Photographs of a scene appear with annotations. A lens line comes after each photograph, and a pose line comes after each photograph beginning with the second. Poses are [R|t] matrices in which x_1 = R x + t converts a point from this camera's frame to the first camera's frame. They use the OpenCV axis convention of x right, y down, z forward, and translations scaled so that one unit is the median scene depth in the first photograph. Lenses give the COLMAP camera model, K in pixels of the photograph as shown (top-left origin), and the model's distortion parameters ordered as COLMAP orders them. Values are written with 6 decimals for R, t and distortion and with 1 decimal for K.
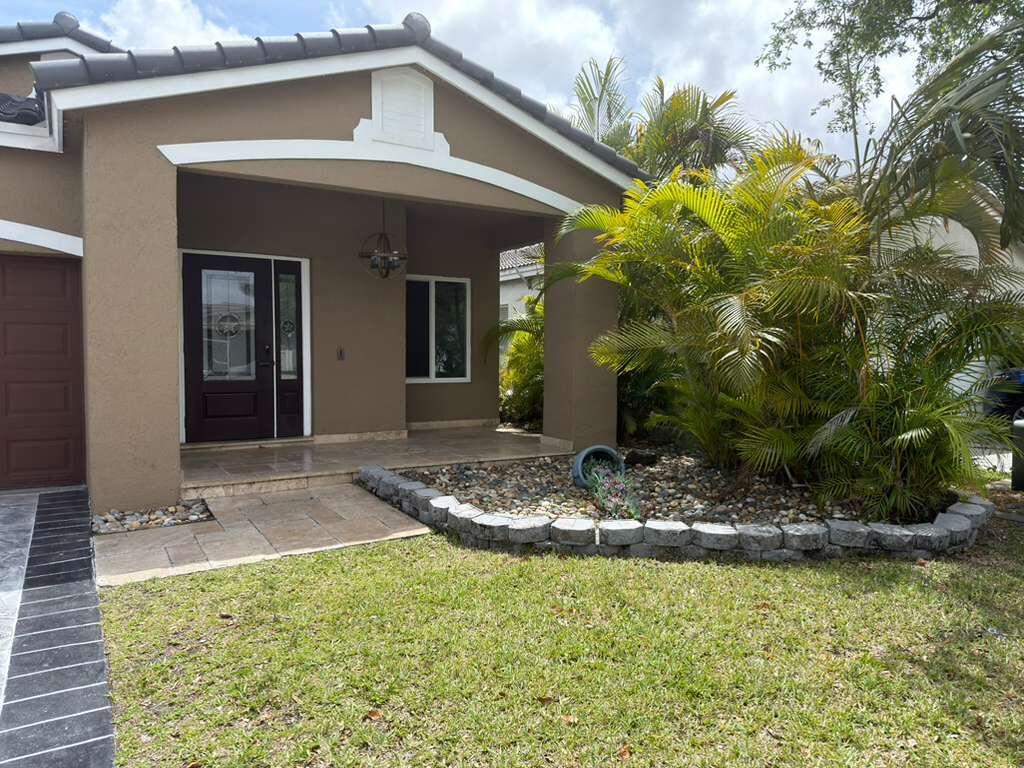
lens RADIAL K [[713.6, 0, 514.0], [0, 713.6, 392.8], [0, 0, 1]] dist [0.011175, -0.032212]
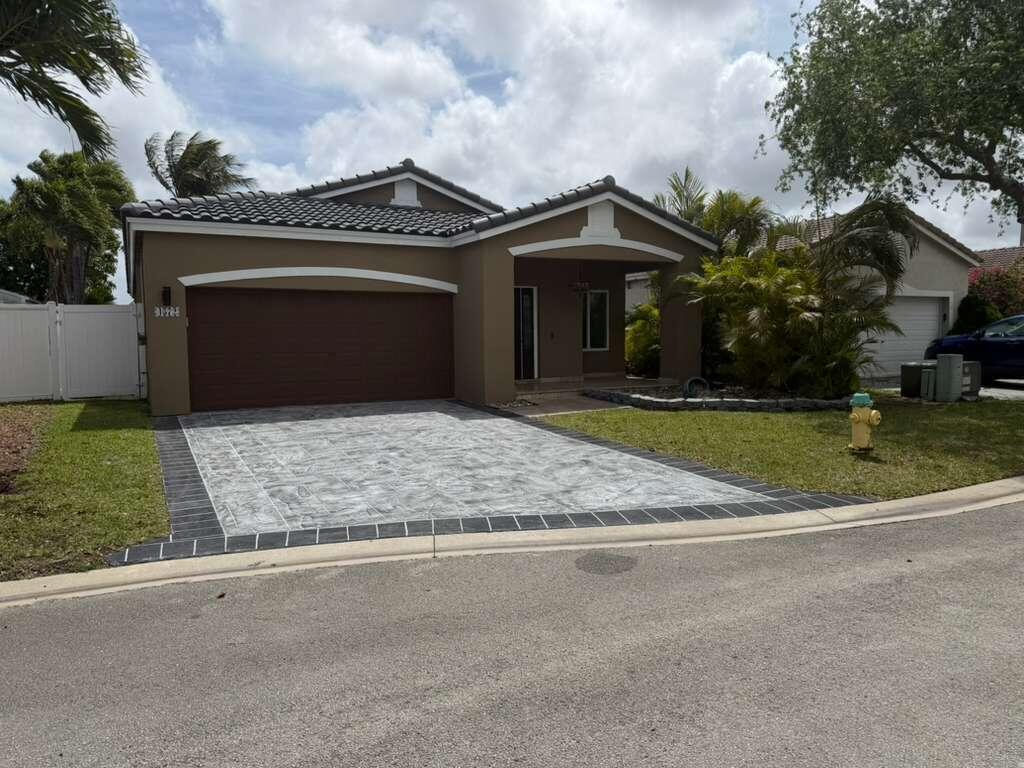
lens RADIAL K [[713.6, 0, 502.8], [0, 713.6, 384.2], [0, 0, 1]] dist [0.011175, -0.032212]
pose [[0.996653, -0.011974, -0.080865, -0.276695], [0.013469, 0.999748, 0.017956, 0.049667], [0.080629, -0.018985, 0.996563, -1.134102]]
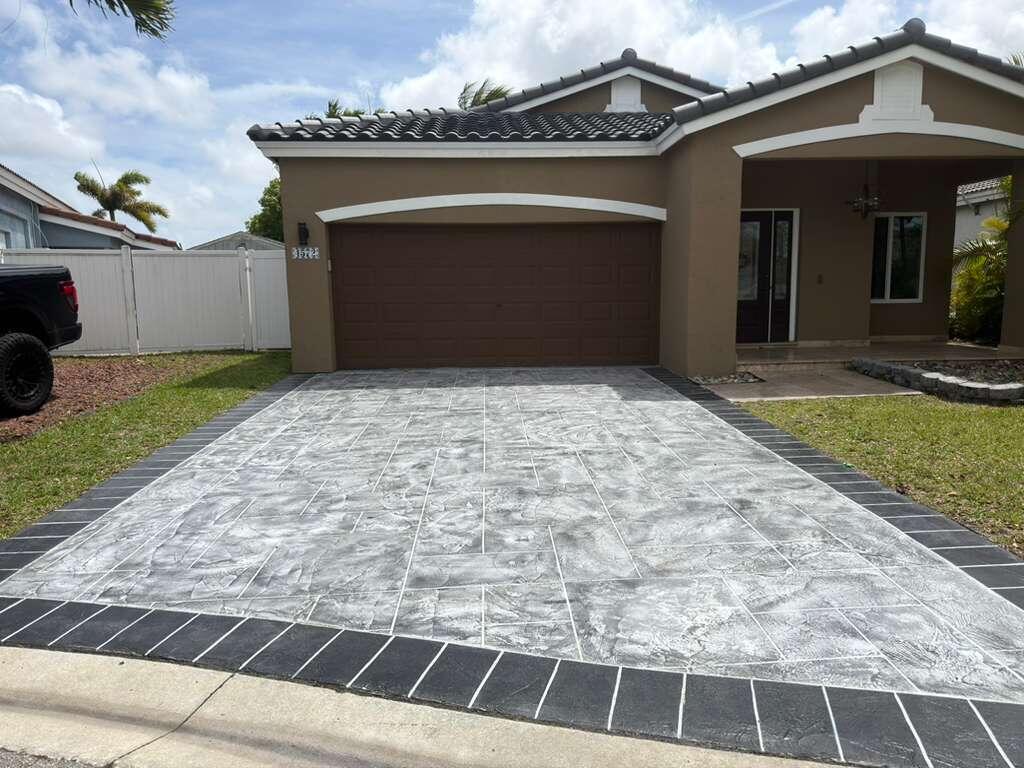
lens RADIAL K [[713.6, 0, 506.1], [0, 713.6, 390.3], [0, 0, 1]] dist [0.011175, -0.032212]
pose [[0.866329, 0.048717, -0.497092, -0.099820], [-0.005905, 0.996161, 0.087336, 0.047169], [0.499439, -0.072726, 0.863291, -0.554329]]
